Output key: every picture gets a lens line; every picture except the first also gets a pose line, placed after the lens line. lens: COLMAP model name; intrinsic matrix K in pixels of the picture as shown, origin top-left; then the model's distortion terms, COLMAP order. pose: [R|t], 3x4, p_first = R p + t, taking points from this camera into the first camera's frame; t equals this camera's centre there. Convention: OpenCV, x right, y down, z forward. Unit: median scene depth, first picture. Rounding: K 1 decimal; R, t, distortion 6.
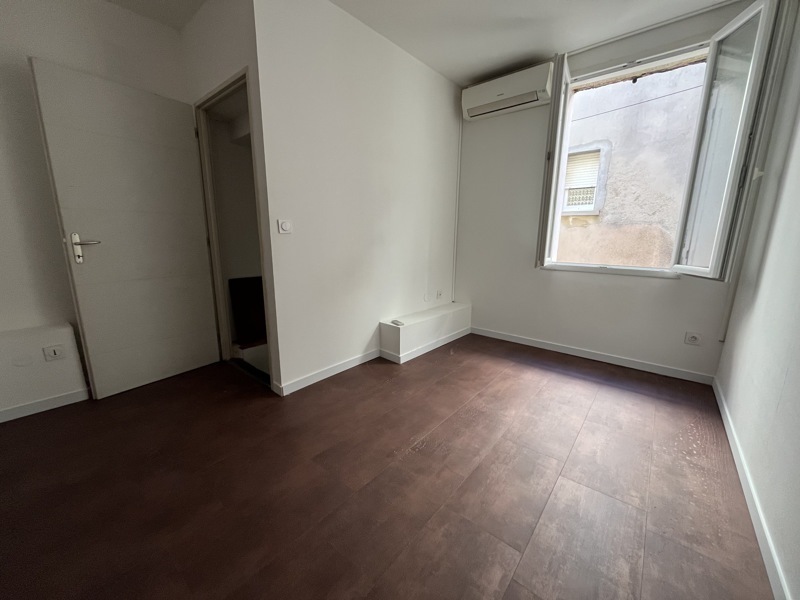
lens RADIAL K [[320.2, 0, 397.7], [0, 320.2, 299.7], [0, 0, 1]] dist [-0.000316, -0.000378]
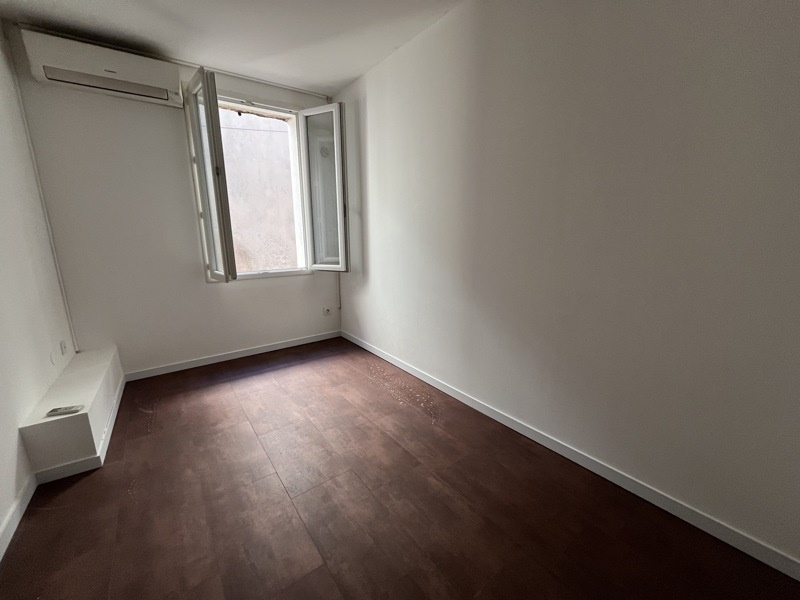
lens RADIAL K [[320.2, 0, 397.4], [0, 320.2, 299.9], [0, 0, 1]] dist [-0.000316, -0.000378]
pose [[0.244445, -0.210627, 0.946511, -0.388600], [0.207086, 0.964943, 0.161247, -0.097506], [-0.947292, 0.156593, 0.279493, 0.235781]]
